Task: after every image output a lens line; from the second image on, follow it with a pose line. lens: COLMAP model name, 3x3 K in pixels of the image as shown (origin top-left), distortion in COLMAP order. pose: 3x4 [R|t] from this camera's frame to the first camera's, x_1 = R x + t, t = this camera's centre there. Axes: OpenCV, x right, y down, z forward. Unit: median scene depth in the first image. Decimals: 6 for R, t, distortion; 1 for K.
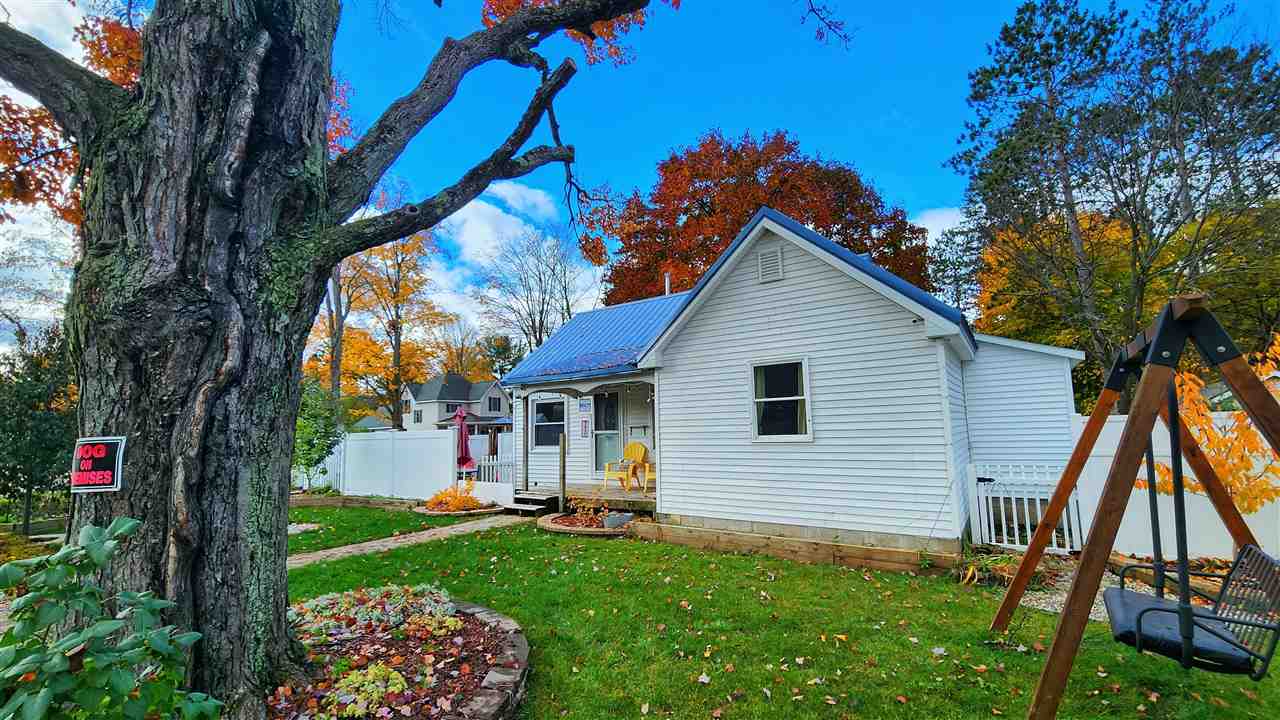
lens RADIAL K [[522.4, 0, 634.1], [0, 522.4, 369.4], [0, 0, 1]] dist [0.001944, -0.002043]
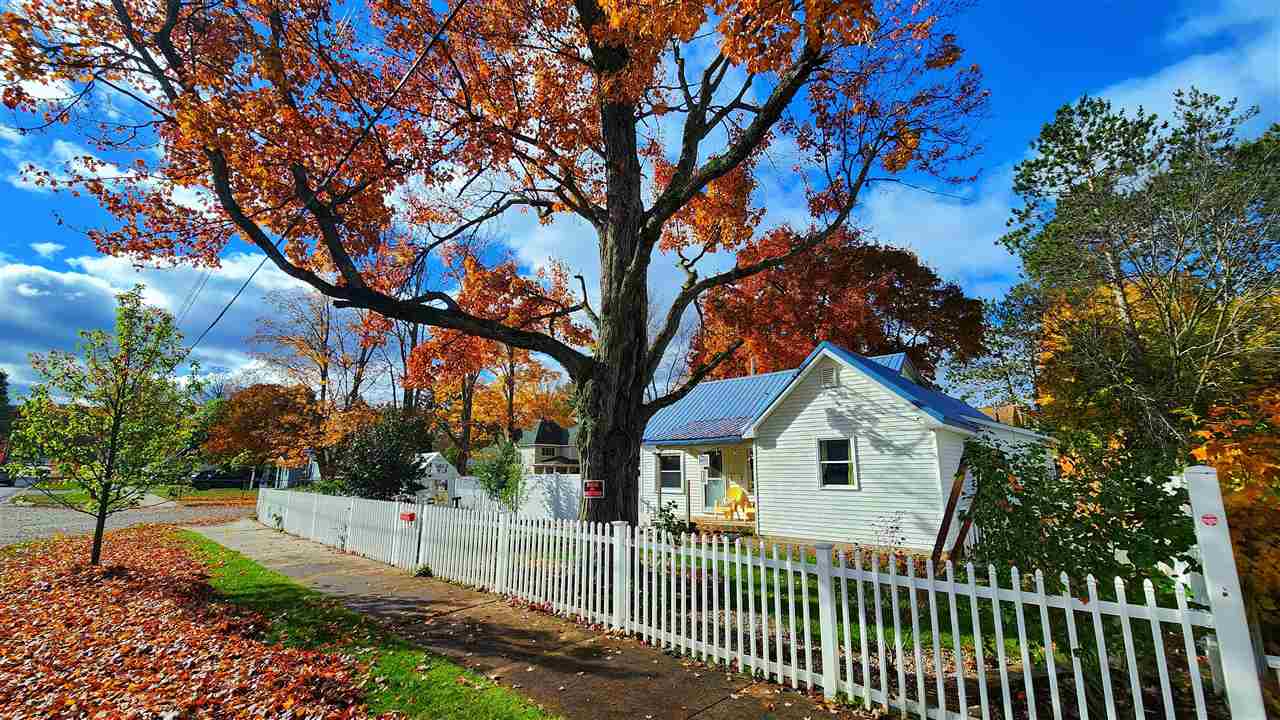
lens RADIAL K [[520.4, 0, 634.2], [0, 520.4, 368.2], [0, 0, 1]] dist [0.003003, -0.003947]
pose [[0.992074, 0.000485, -0.125658, -0.043399], [-0.010877, 0.996571, -0.082028, -0.029595], [0.125187, 0.082744, 0.988677, -0.216959]]
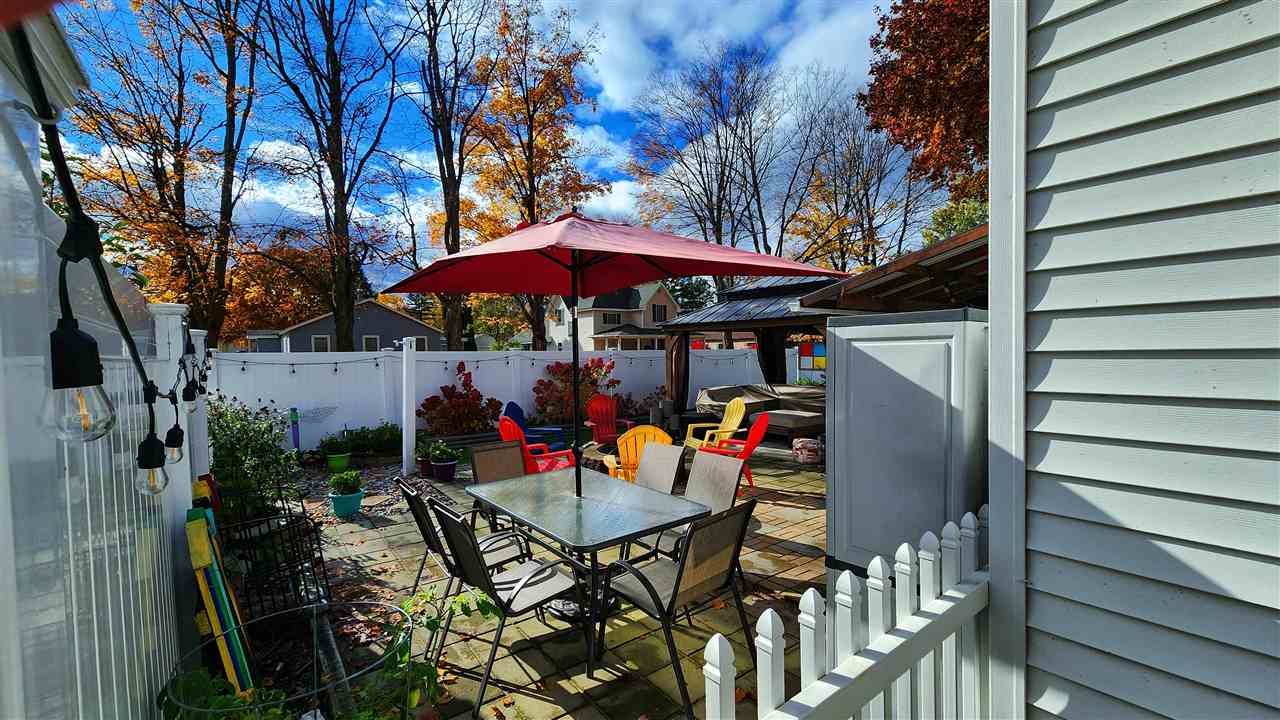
lens RADIAL K [[522.4, 0, 634.1], [0, 522.4, 369.4], [0, 0, 1]] dist [0.001944, -0.002043]
pose [[0.958787, 0.005639, -0.284070, -0.166210], [0.037850, 0.988357, 0.147369, 0.071664], [0.281594, -0.152048, 0.947410, 0.469013]]
